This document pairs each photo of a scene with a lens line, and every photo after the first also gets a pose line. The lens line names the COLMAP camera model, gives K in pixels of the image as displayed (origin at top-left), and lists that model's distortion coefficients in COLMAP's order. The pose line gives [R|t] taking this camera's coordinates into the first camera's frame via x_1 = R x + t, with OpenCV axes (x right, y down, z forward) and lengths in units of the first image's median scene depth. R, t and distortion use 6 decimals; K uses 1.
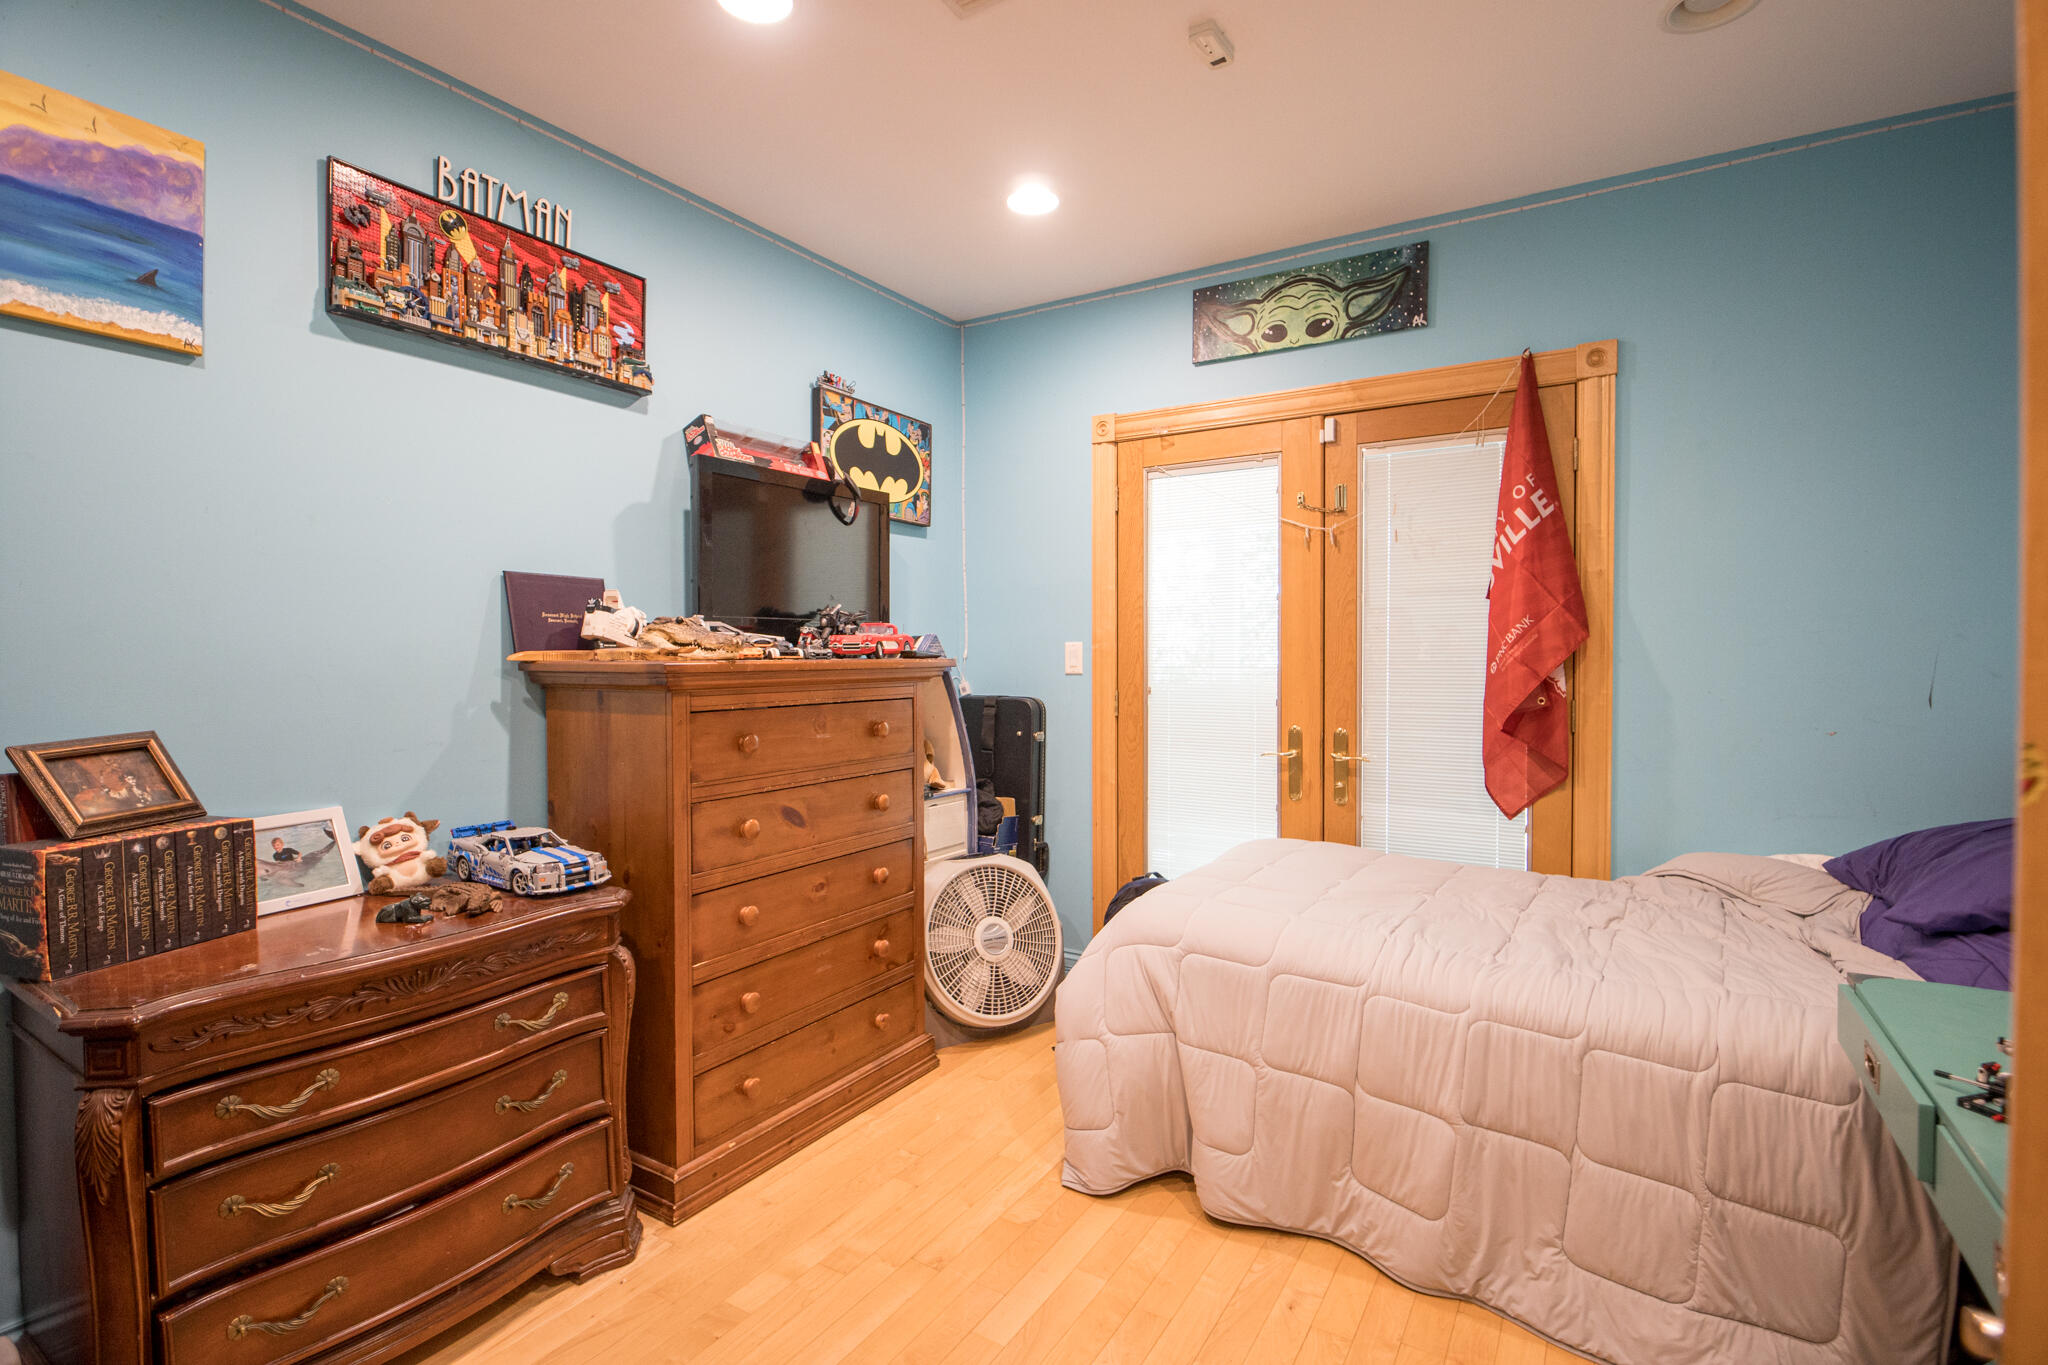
lens RADIAL K [[983.8, 0, 1015.5], [0, 983.8, 682.5], [0, 0, 1]] dist [-0.005147, -0.006021]
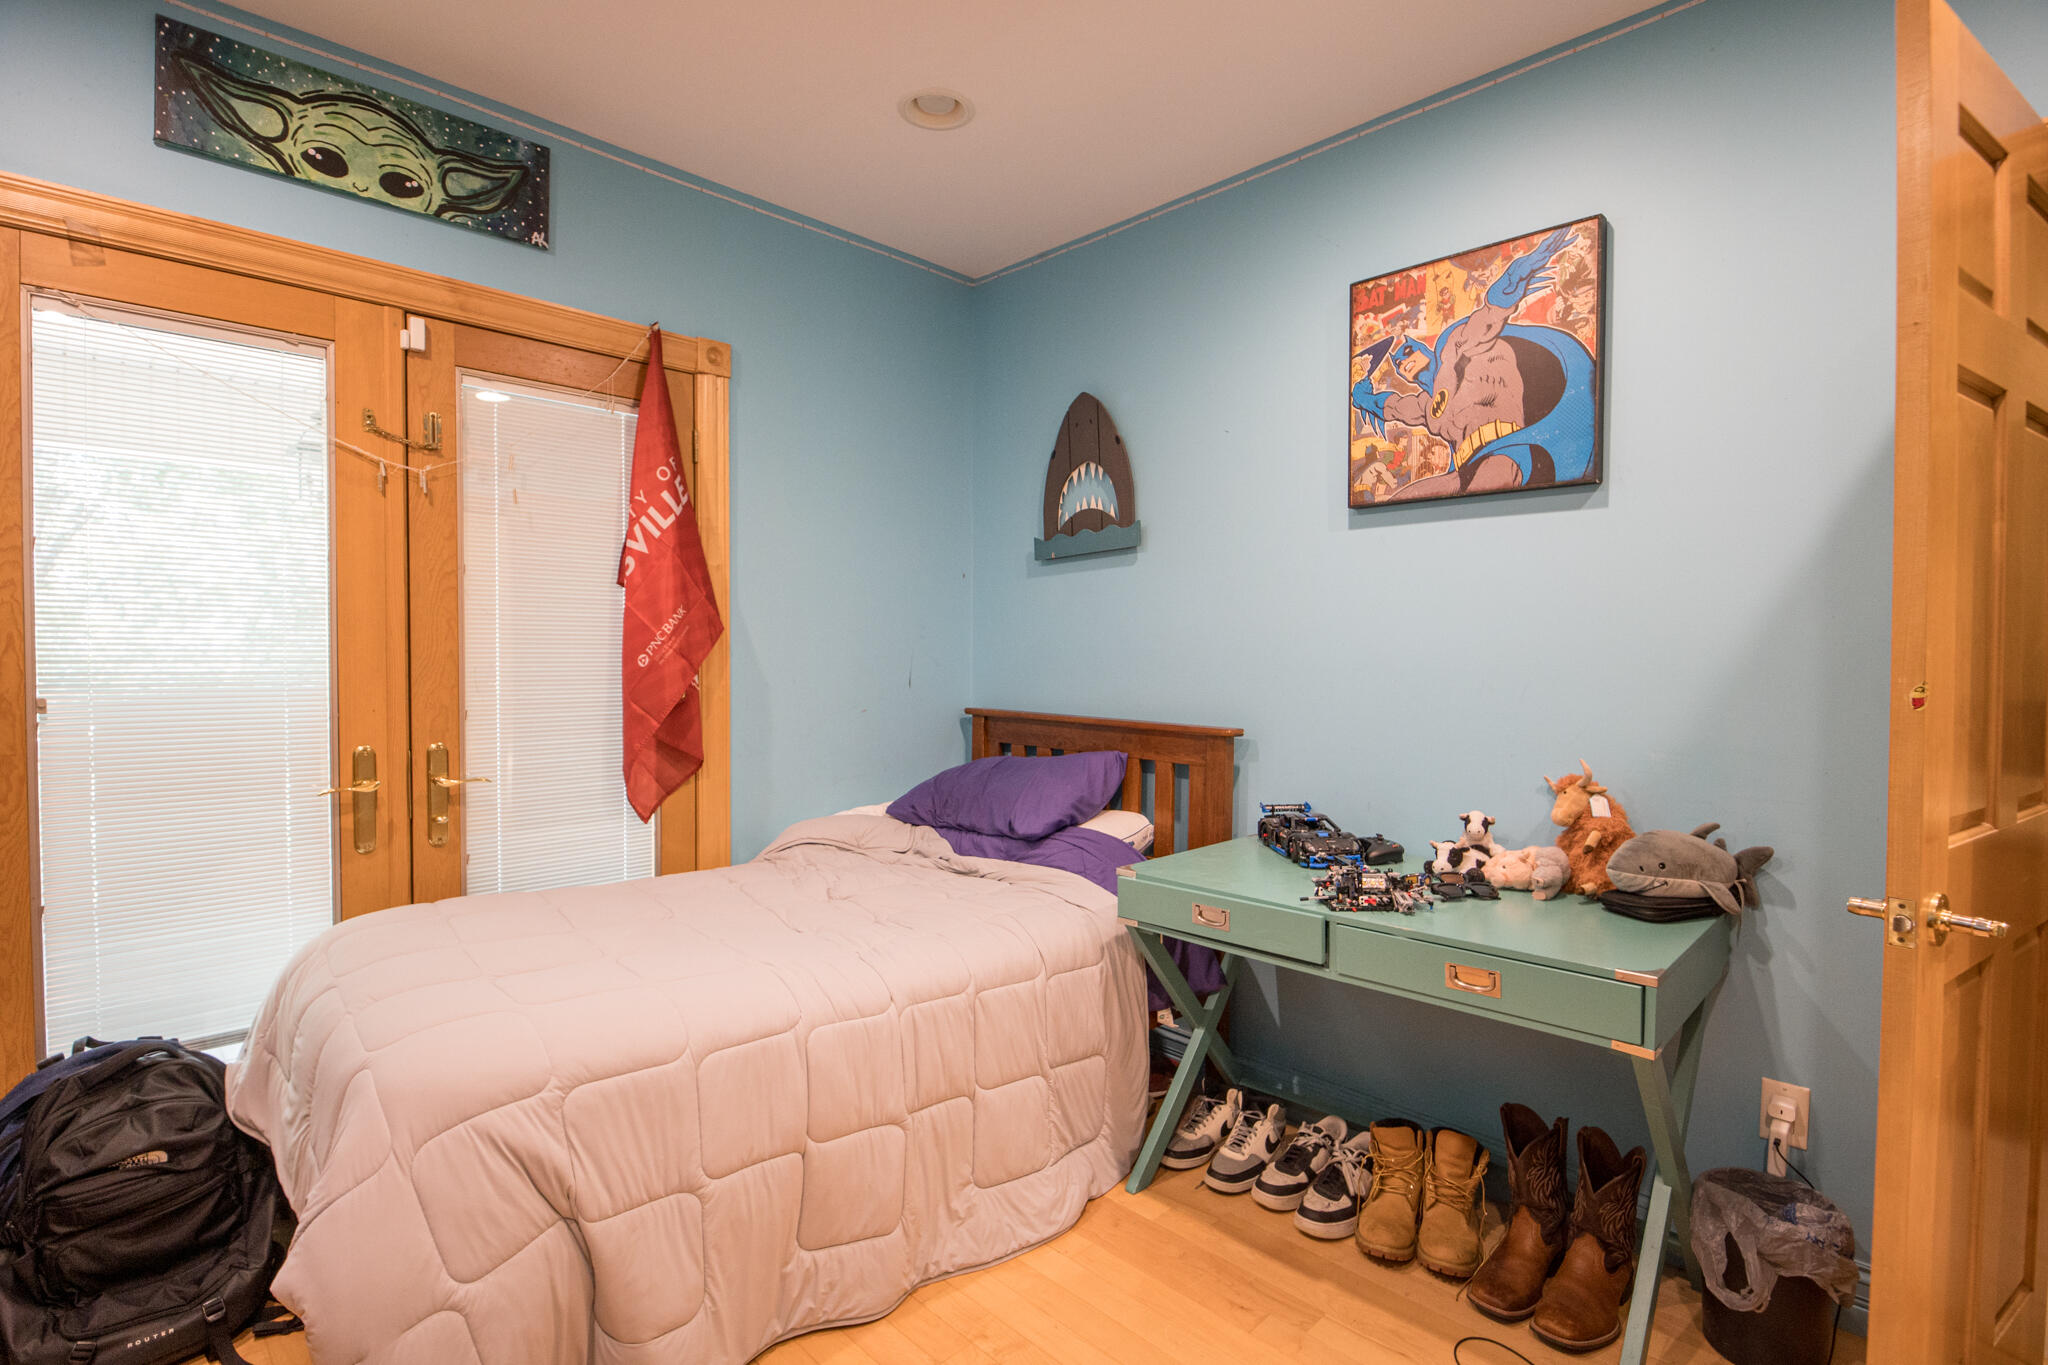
lens RADIAL K [[983.8, 0, 1021.1], [0, 983.8, 680.9], [0, 0, 1]] dist [-0.005147, -0.006021]
pose [[0.210174, -0.021925, 0.977418, -0.308256], [0.021347, 0.999613, 0.017832, -0.004435], [-0.977431, 0.017117, 0.210561, 0.427018]]
